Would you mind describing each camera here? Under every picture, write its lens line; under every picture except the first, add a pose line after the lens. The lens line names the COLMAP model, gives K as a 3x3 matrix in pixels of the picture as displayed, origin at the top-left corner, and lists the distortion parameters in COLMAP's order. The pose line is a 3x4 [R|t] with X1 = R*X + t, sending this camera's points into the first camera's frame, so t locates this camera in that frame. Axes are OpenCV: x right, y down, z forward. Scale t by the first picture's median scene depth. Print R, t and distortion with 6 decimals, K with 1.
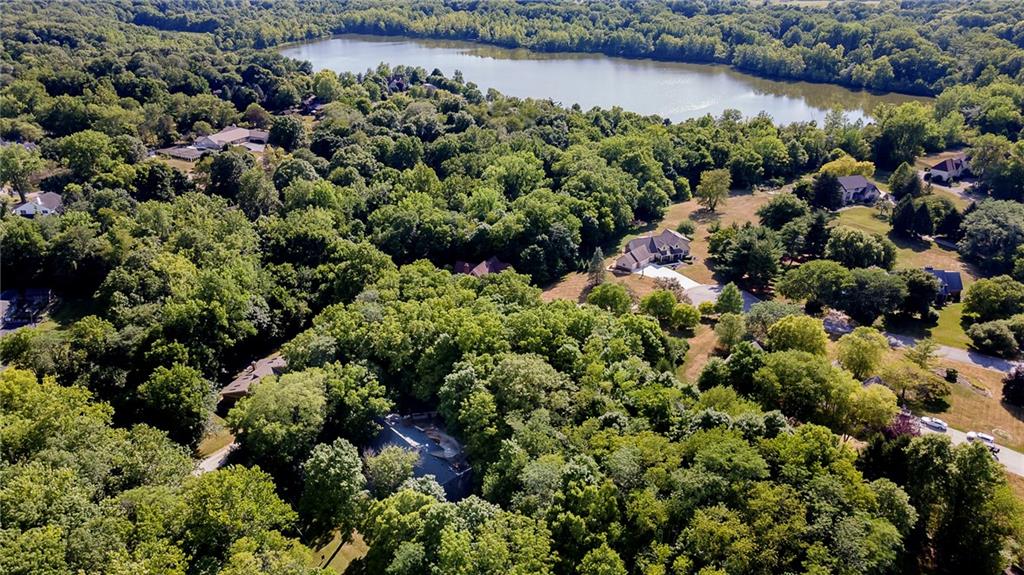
lens RADIAL K [[762.5, 0, 512.0], [0, 762.5, 287.5], [0, 0, 1]] dist [0.060507, -0.055971]
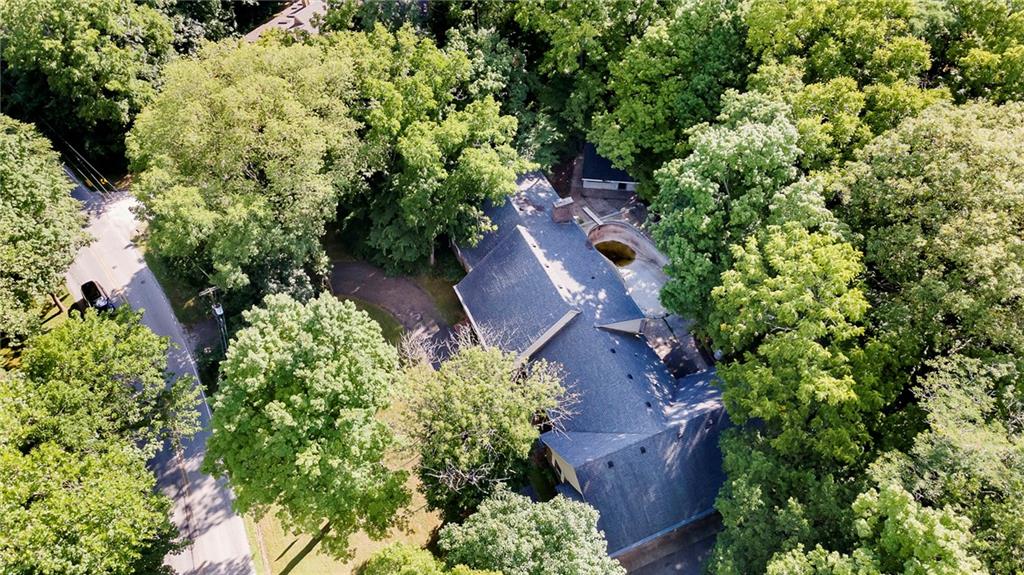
lens RADIAL K [[753.8, 0, 512.0], [0, 753.8, 287.5], [0, 0, 1]] dist [0.064350, 0.002703]
pose [[0.954706, 0.225732, -0.193857, -0.087435], [-0.119789, 0.887966, 0.444035, 0.044100], [0.272372, -0.400701, 0.874787, 0.709866]]
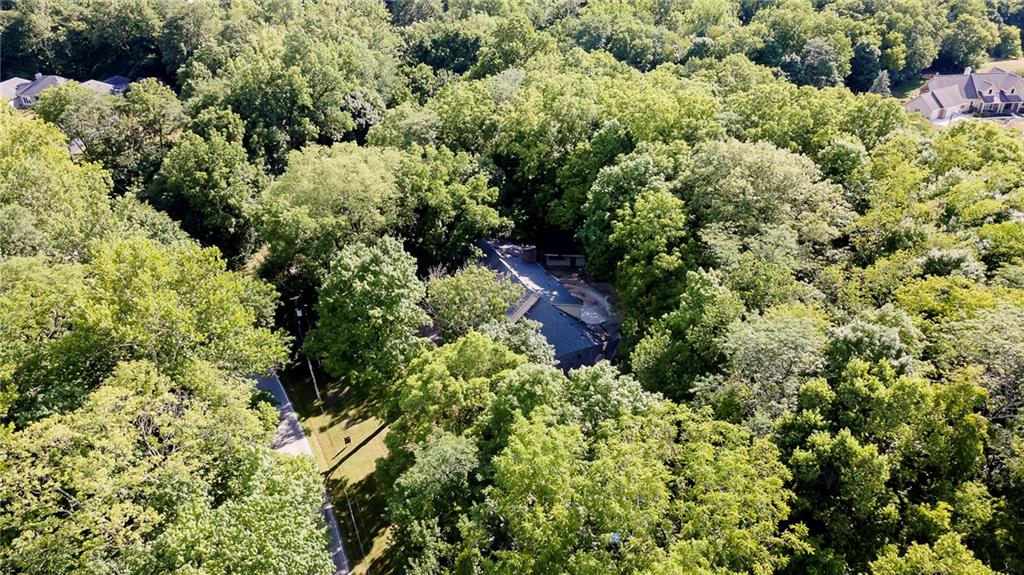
lens RADIAL K [[762.5, 0, 512.0], [0, 762.5, 287.5], [0, 0, 1]] dist [0.060507, -0.055971]
pose [[0.958911, 0.134228, -0.249946, 0.001917], [-0.113409, 0.988902, 0.095978, 0.160938], [0.260054, -0.063688, 0.963491, 0.467755]]
